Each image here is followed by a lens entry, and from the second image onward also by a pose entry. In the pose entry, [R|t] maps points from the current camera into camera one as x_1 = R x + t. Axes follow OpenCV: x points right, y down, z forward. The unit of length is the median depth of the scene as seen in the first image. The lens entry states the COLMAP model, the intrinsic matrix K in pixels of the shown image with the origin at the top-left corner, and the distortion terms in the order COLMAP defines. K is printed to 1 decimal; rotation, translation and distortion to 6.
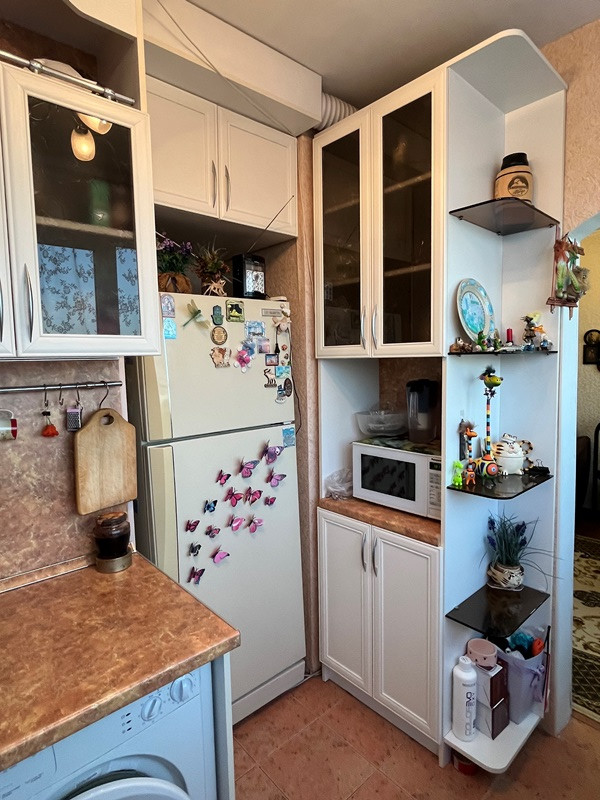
lens RADIAL K [[441.0, 0, 299.0], [0, 441.0, 395.0], [0, 0, 1]] dist [-0.000910, -0.000409]
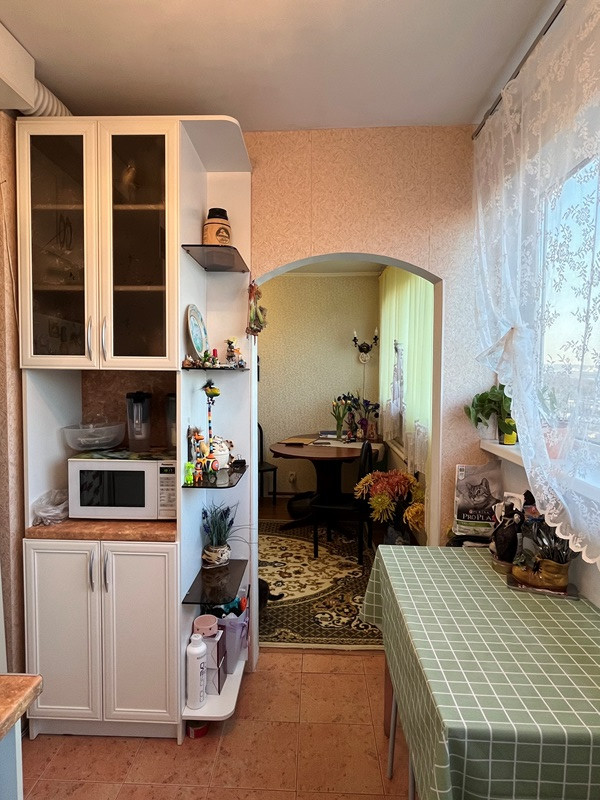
lens RADIAL K [[441.0, 0, 299.0], [0, 441.0, 395.0], [0, 0, 1]] dist [-0.000910, -0.000409]
pose [[0.694867, -0.012592, 0.719028, -0.241237], [0.033039, 0.999350, -0.014428, 0.001448], [-0.718379, 0.033782, 0.694831, -0.003598]]
